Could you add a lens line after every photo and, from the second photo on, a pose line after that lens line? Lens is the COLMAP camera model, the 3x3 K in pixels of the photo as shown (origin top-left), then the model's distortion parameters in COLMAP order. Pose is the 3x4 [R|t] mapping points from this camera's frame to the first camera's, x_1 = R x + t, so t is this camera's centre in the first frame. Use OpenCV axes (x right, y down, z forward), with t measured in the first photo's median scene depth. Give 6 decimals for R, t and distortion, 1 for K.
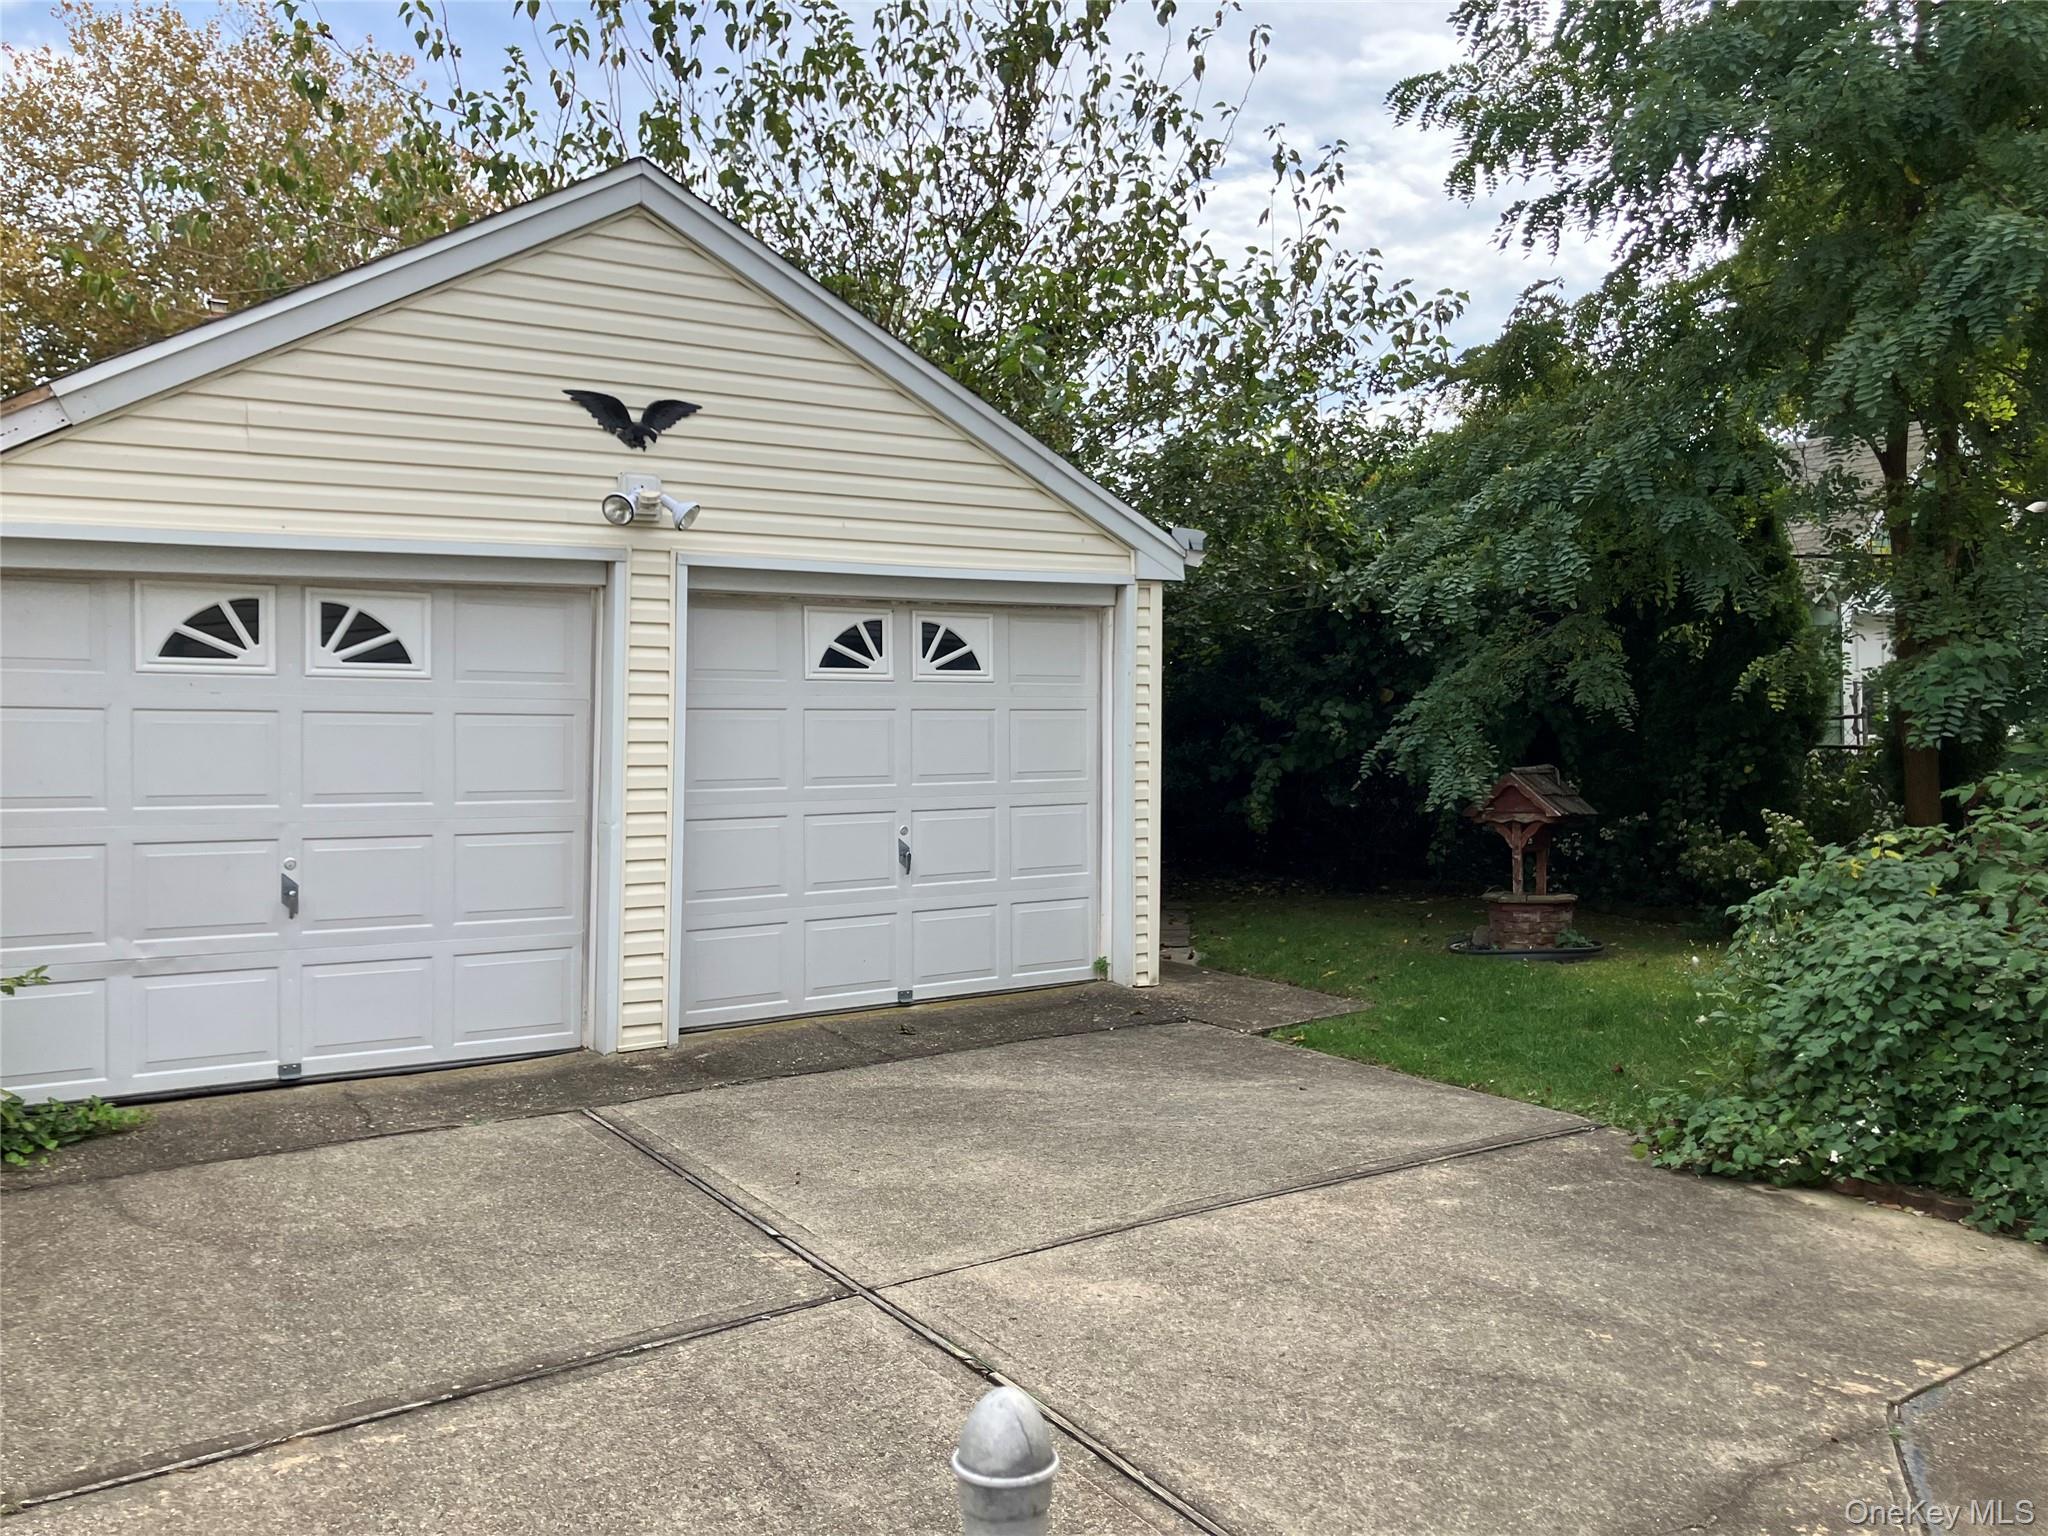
lens RADIAL K [[1675.9, 0, 1024.9], [0, 1675.9, 771.9], [0, 0, 1]] dist [0.020948, -0.010018]
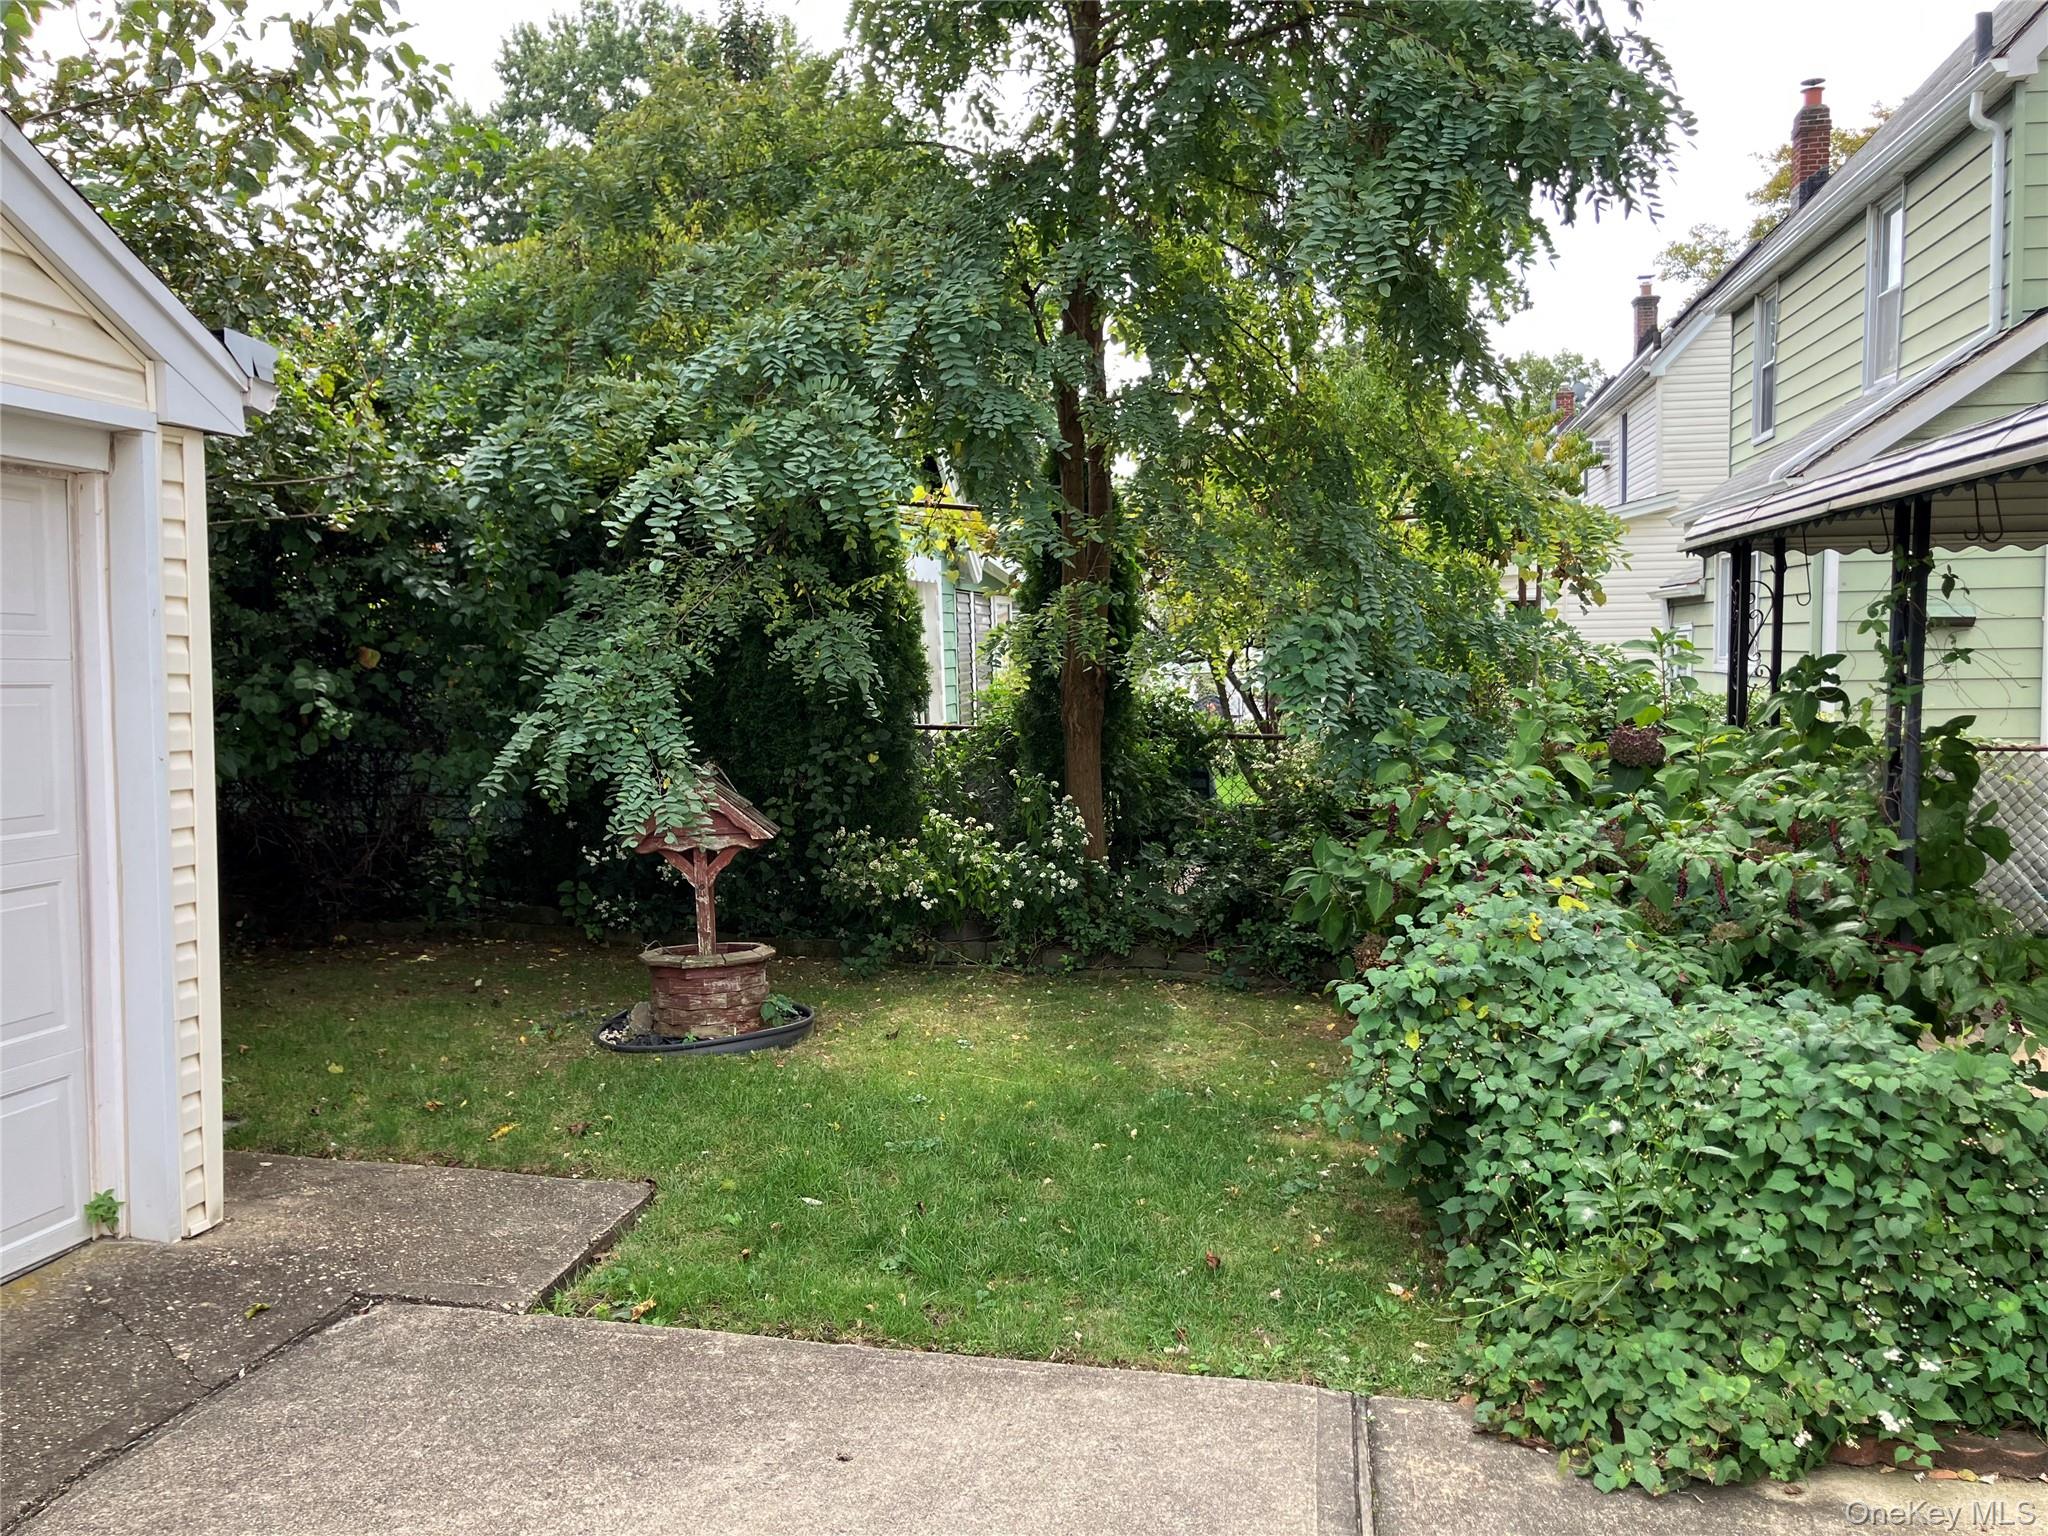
lens RADIAL K [[1675.9, 0, 1030.3], [0, 1675.9, 787.3], [0, 0, 1]] dist [0.020948, -0.010018]
pose [[0.709053, -0.039754, 0.704034, -0.103882], [0.017421, 0.999092, 0.038869, -0.021993], [-0.704940, -0.015296, 0.709102, 0.460958]]
